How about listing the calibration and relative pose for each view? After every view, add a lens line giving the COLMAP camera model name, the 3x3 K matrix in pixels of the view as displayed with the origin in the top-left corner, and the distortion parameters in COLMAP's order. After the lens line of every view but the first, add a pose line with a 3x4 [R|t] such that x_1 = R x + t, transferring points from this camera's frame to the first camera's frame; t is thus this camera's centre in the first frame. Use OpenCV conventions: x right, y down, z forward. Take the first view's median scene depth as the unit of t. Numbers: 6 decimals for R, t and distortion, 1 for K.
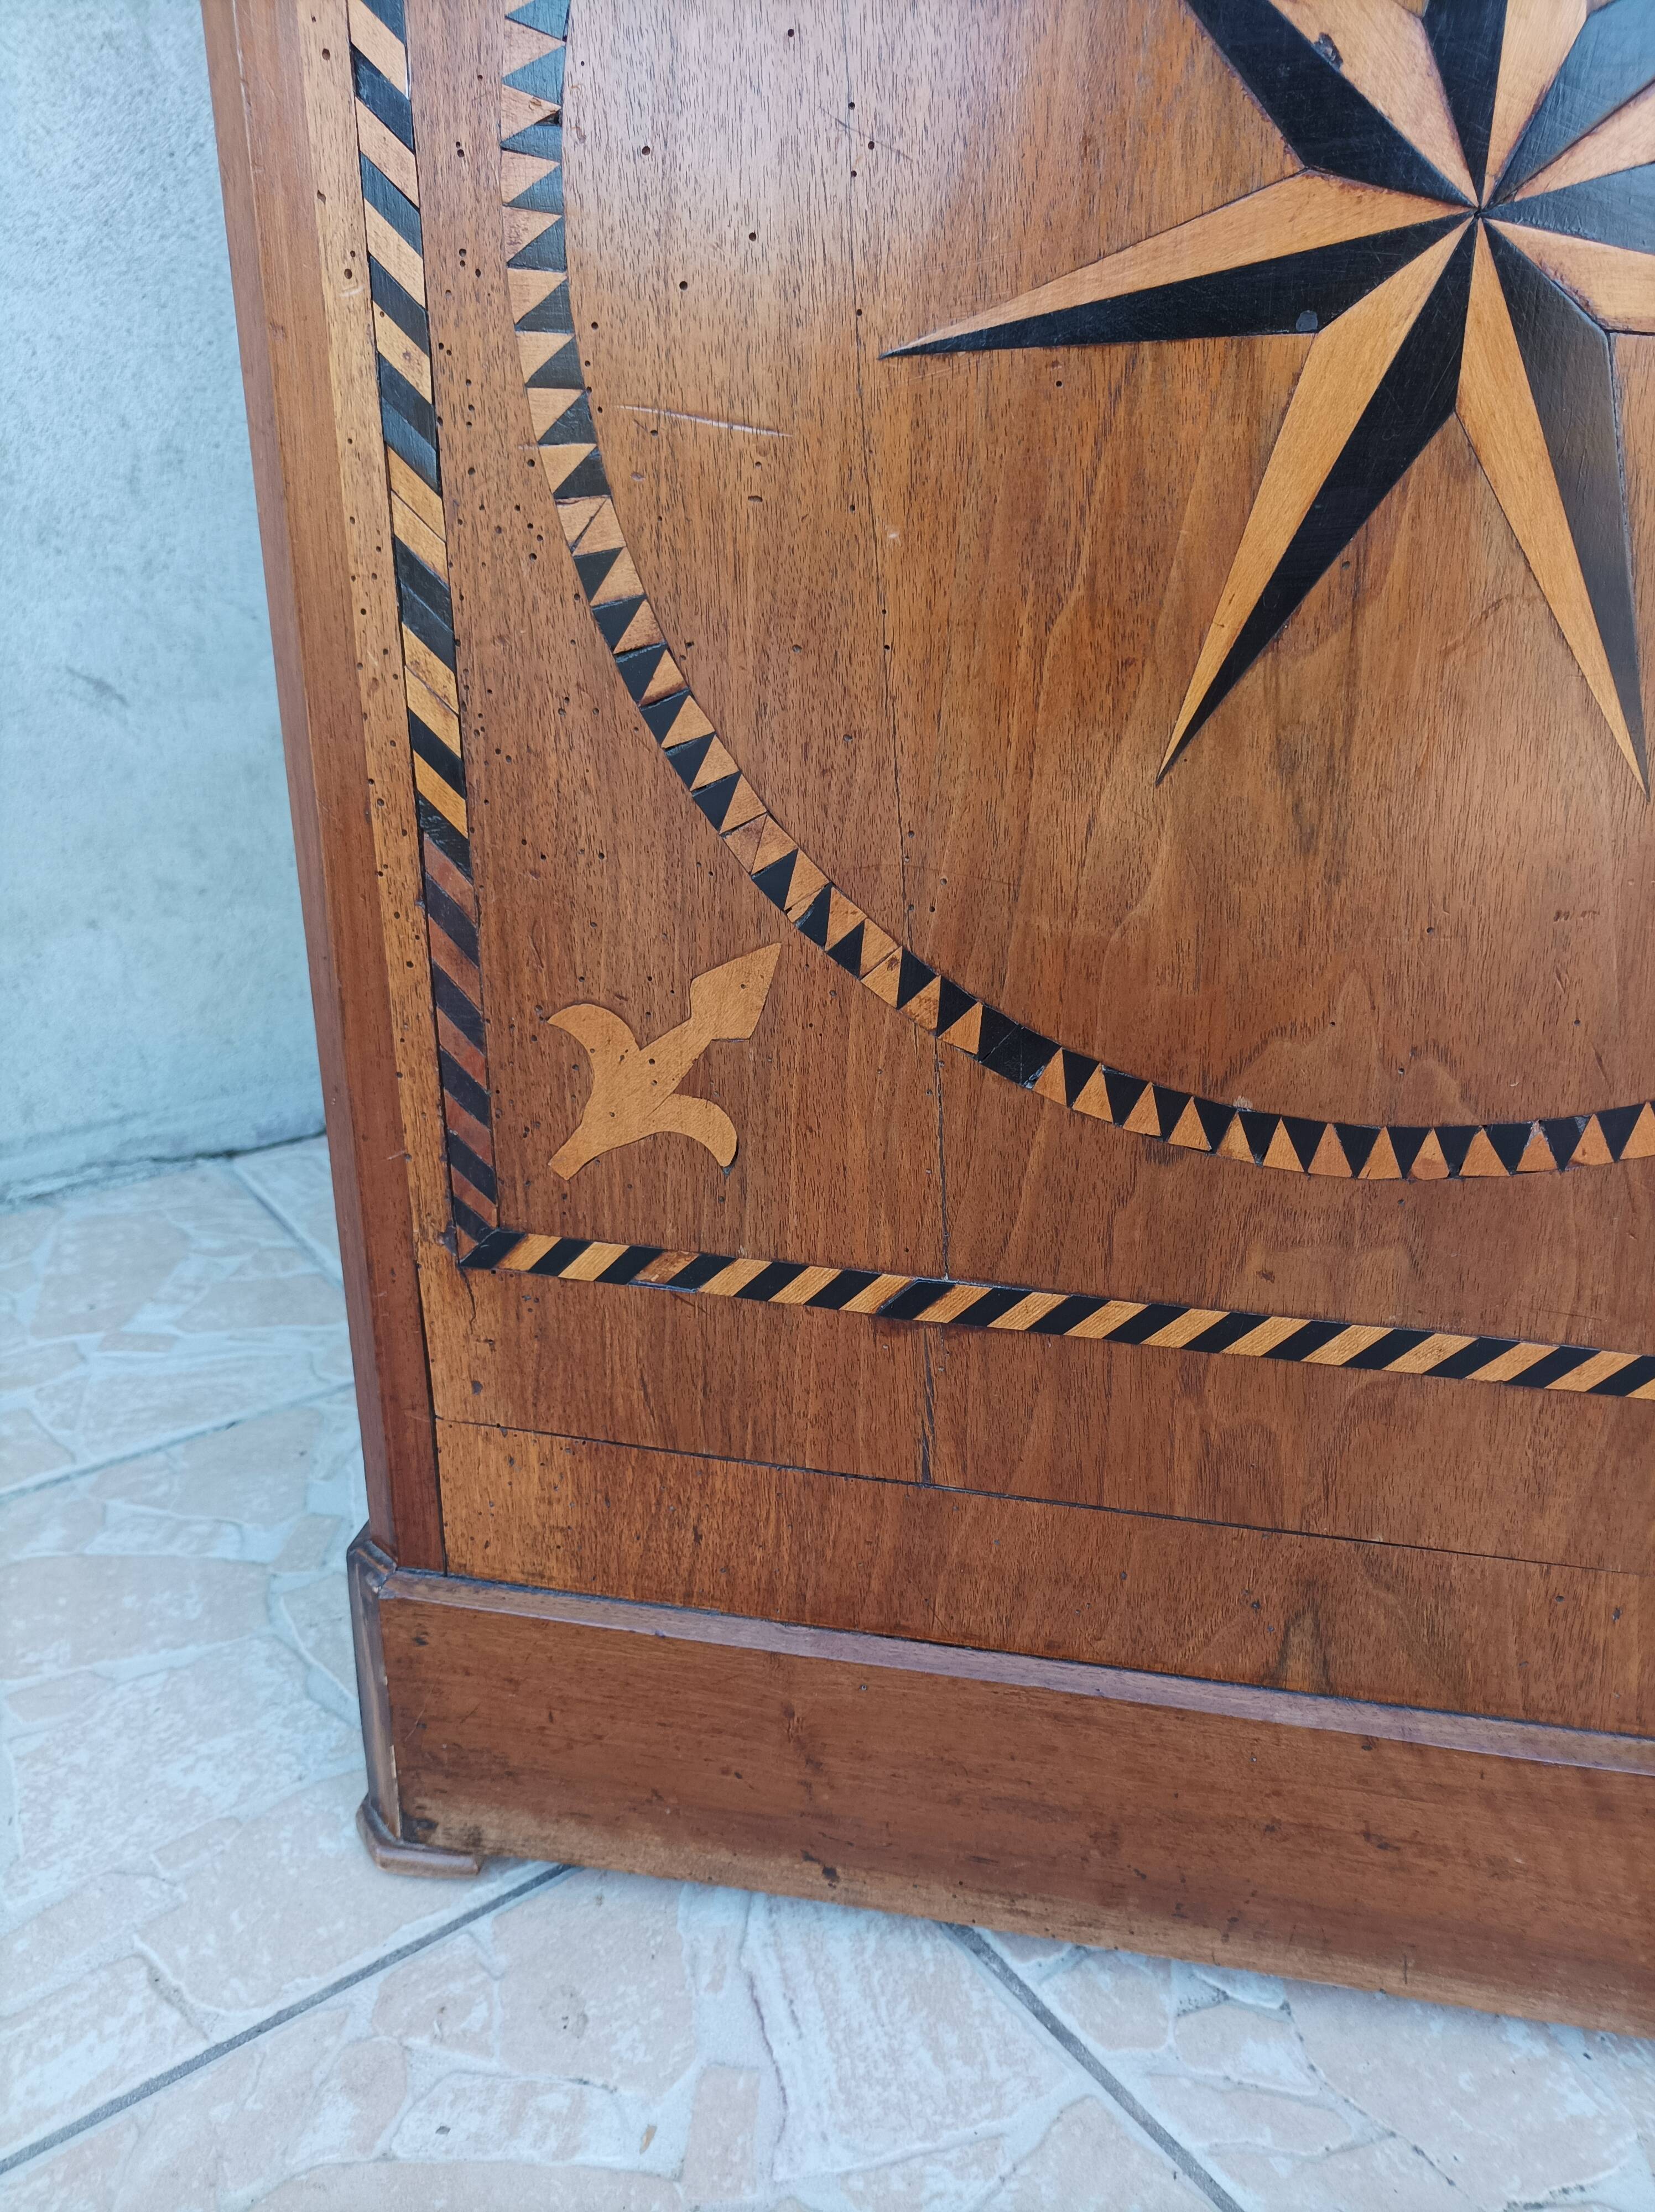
lens RADIAL K [[1661.1, 0, 825.4], [0, 1661.1, 1102.4], [0, 0, 1]] dist [0.018984, -0.016718]
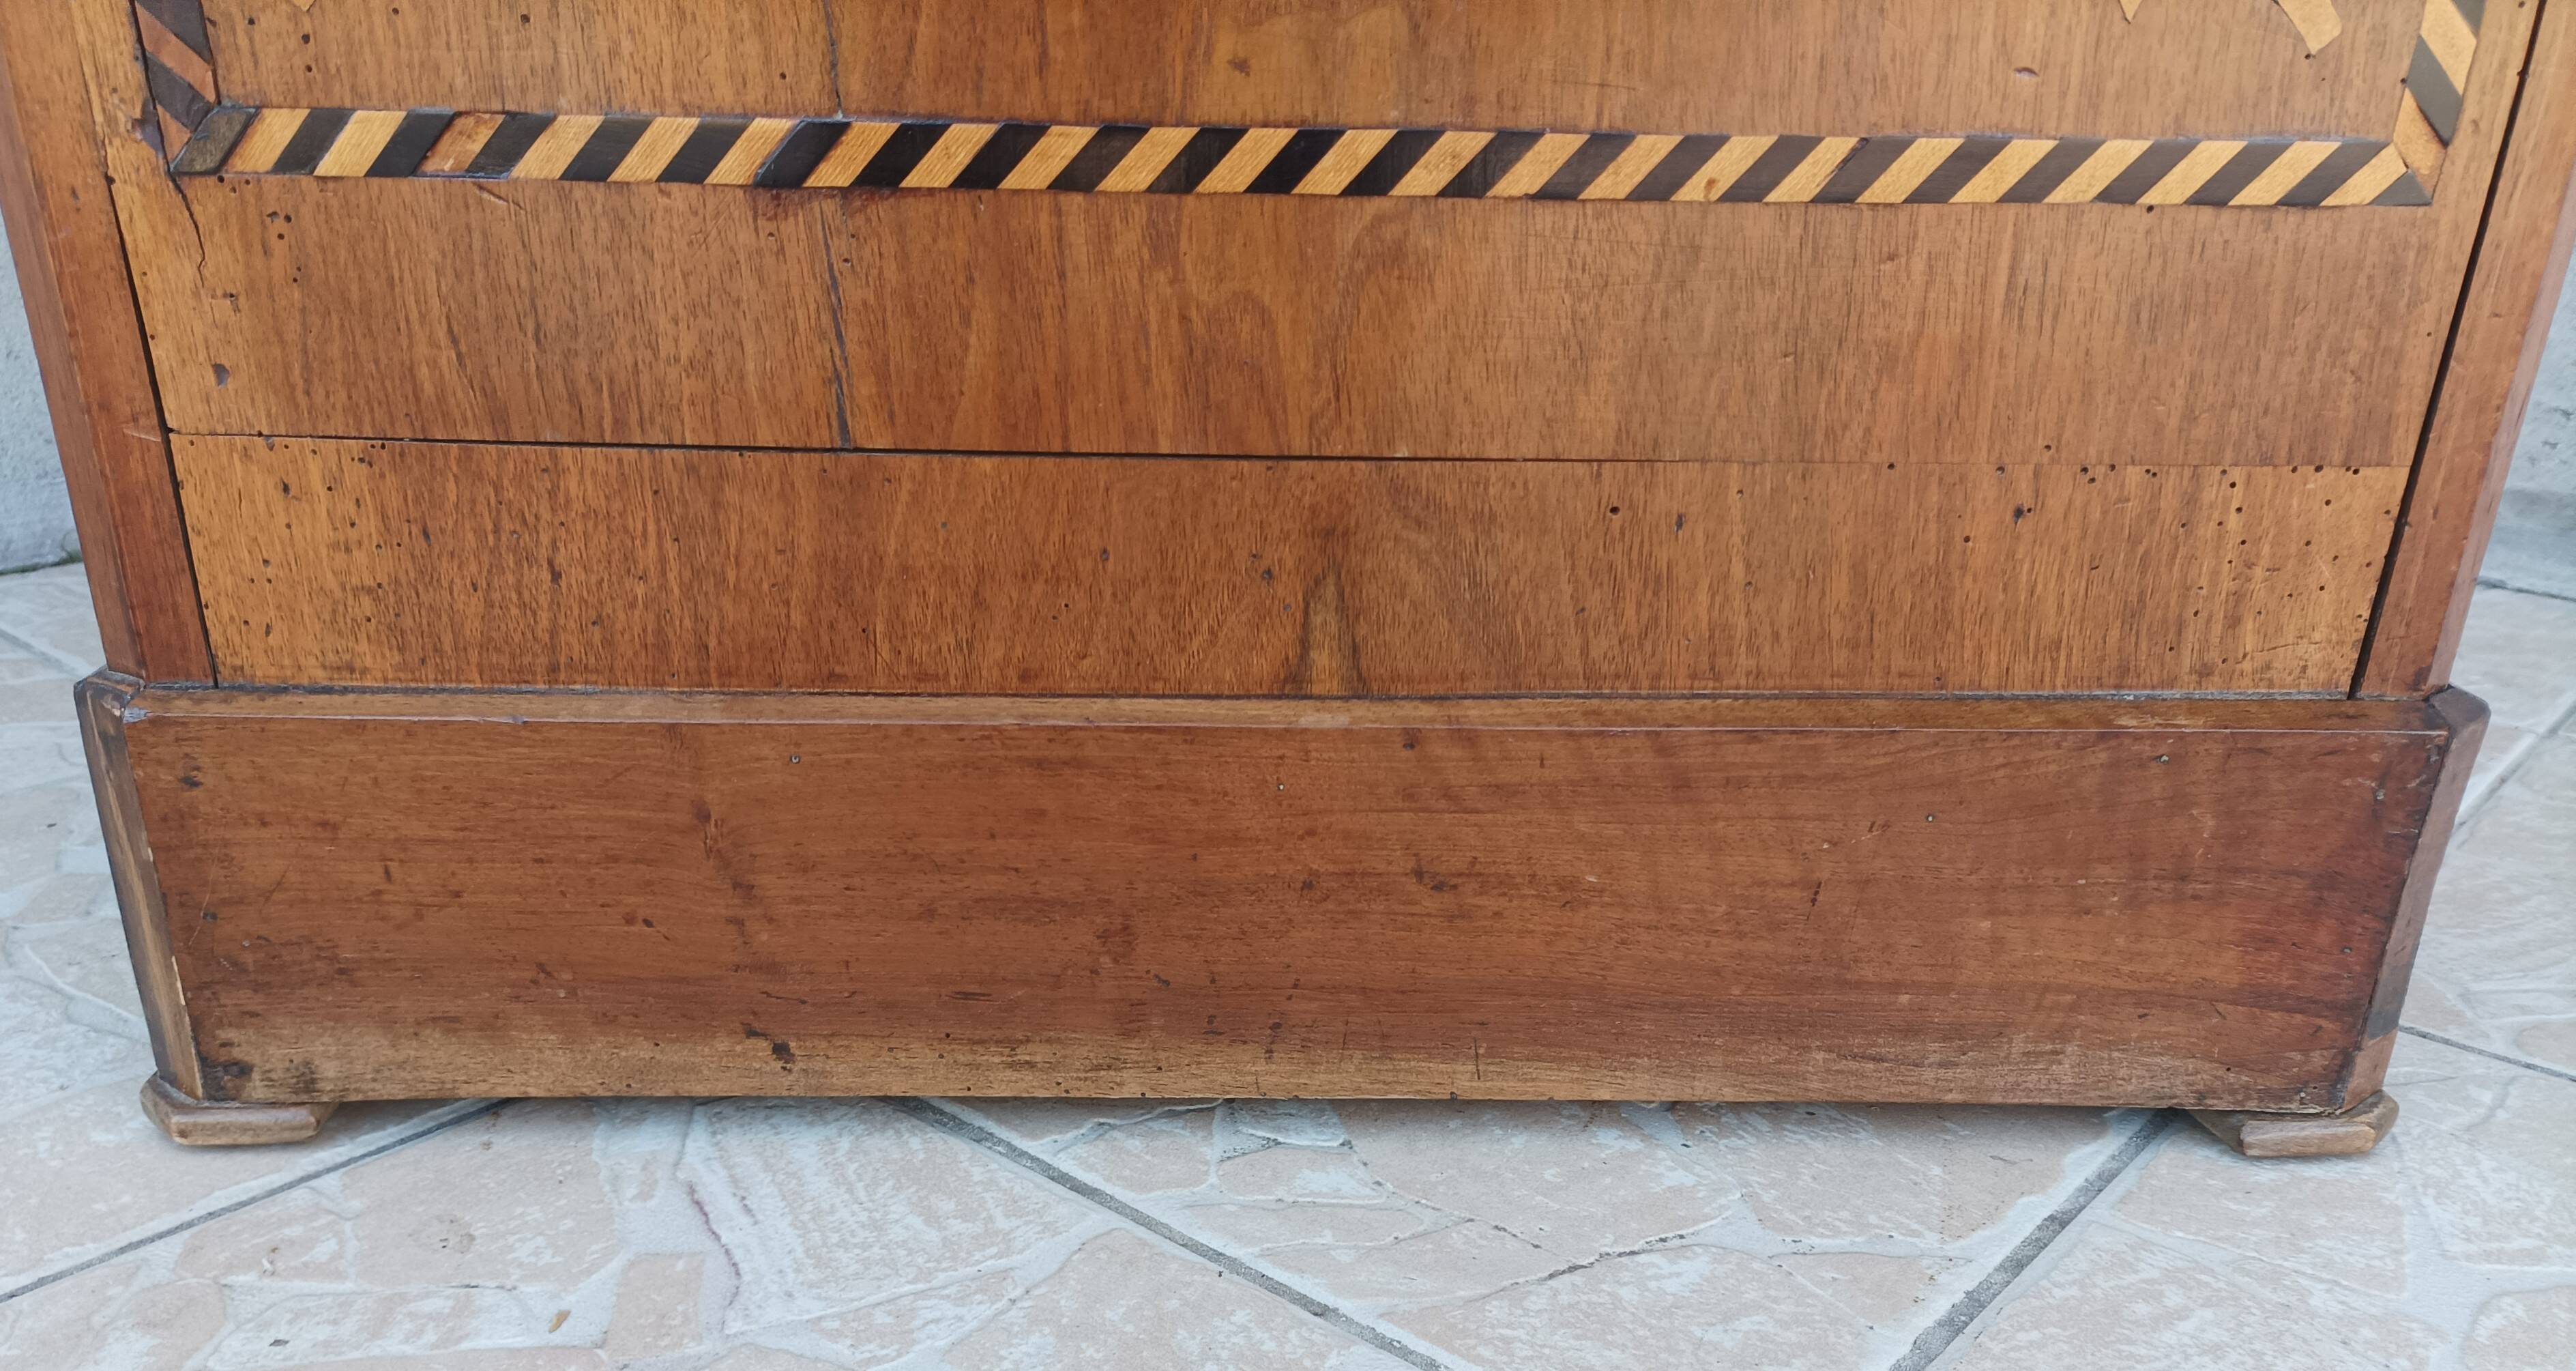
lens RADIAL K [[2034.5, 0, 1208.1], [0, 2034.5, 1003.2], [0, 0, 1]] dist [0.019750, -0.012874]
pose [[0.980220, -0.085741, 0.178375, 0.032766], [0.073122, 0.994411, 0.076163, 0.406734], [-0.183908, -0.061613, 0.981011, 0.016222]]
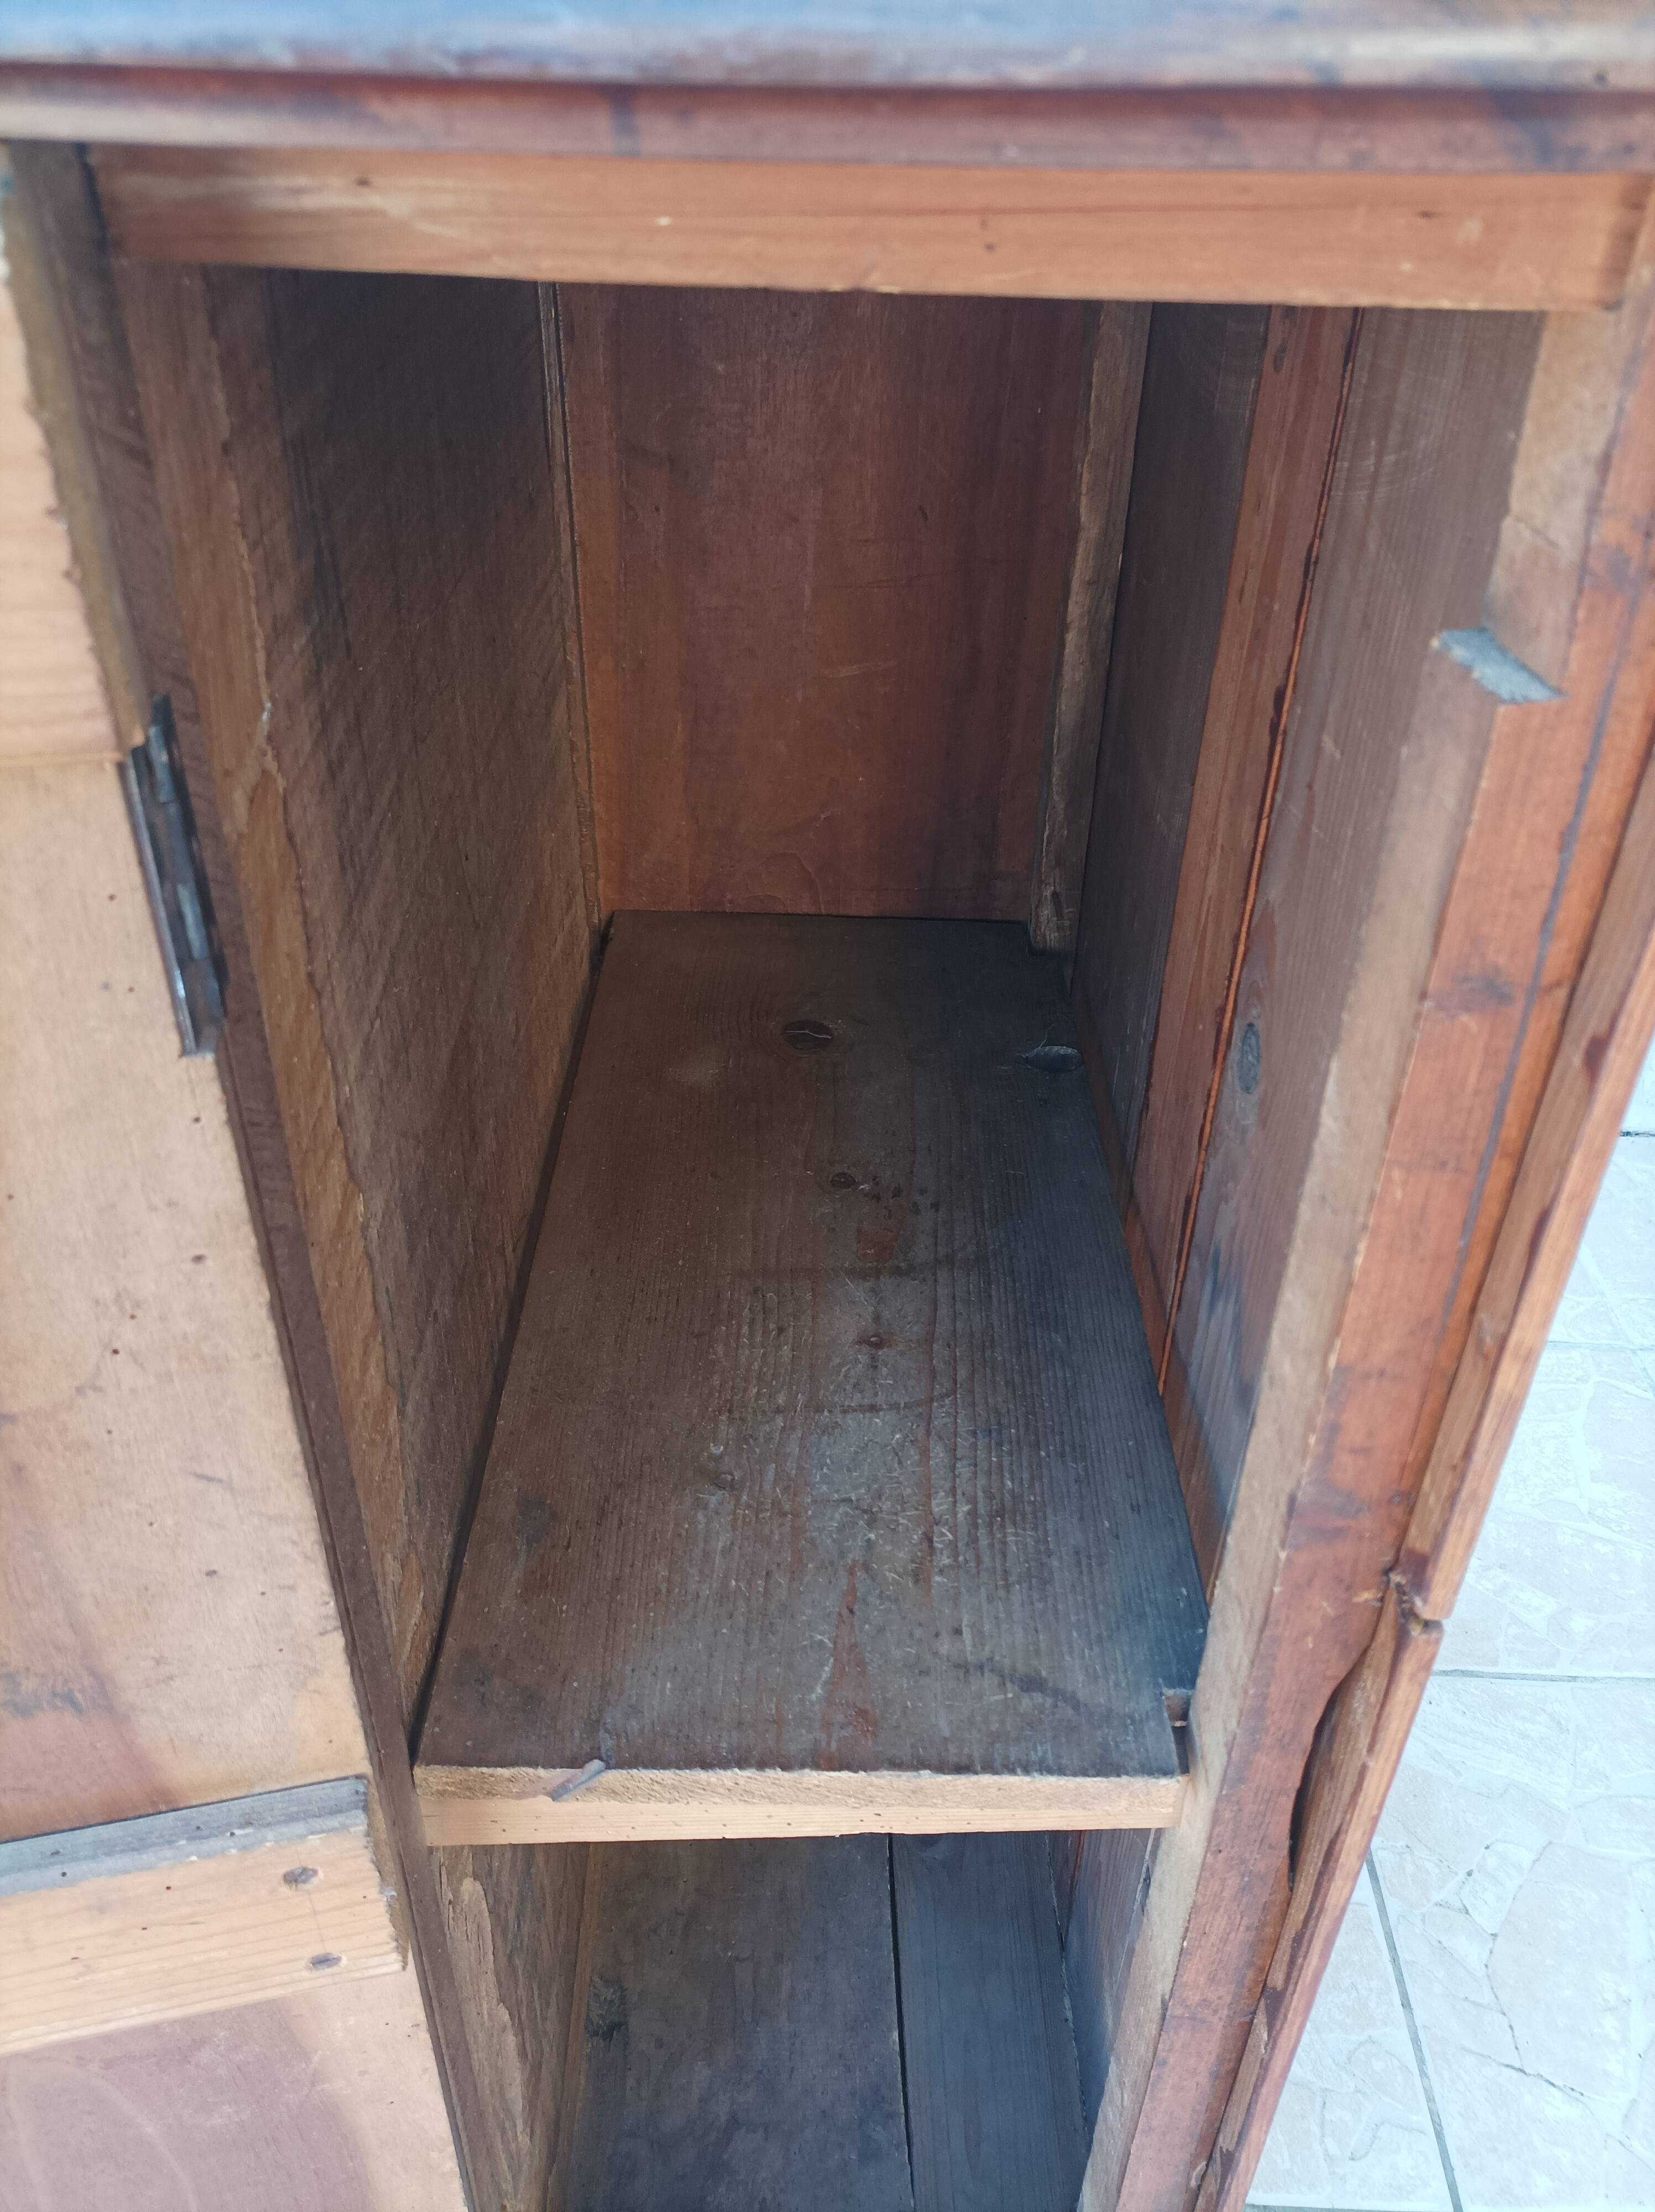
lens RADIAL K [[1661.1, 0, 845.1], [0, 1661.1, 1105.4], [0, 0, 1]] dist [0.018984, -0.016718]
pose [[0.791631, 0.360281, -0.493475, 0.300915], [-0.250237, 0.927987, 0.276083, -0.700586], [0.557406, -0.095070, 0.824779, -0.922436]]
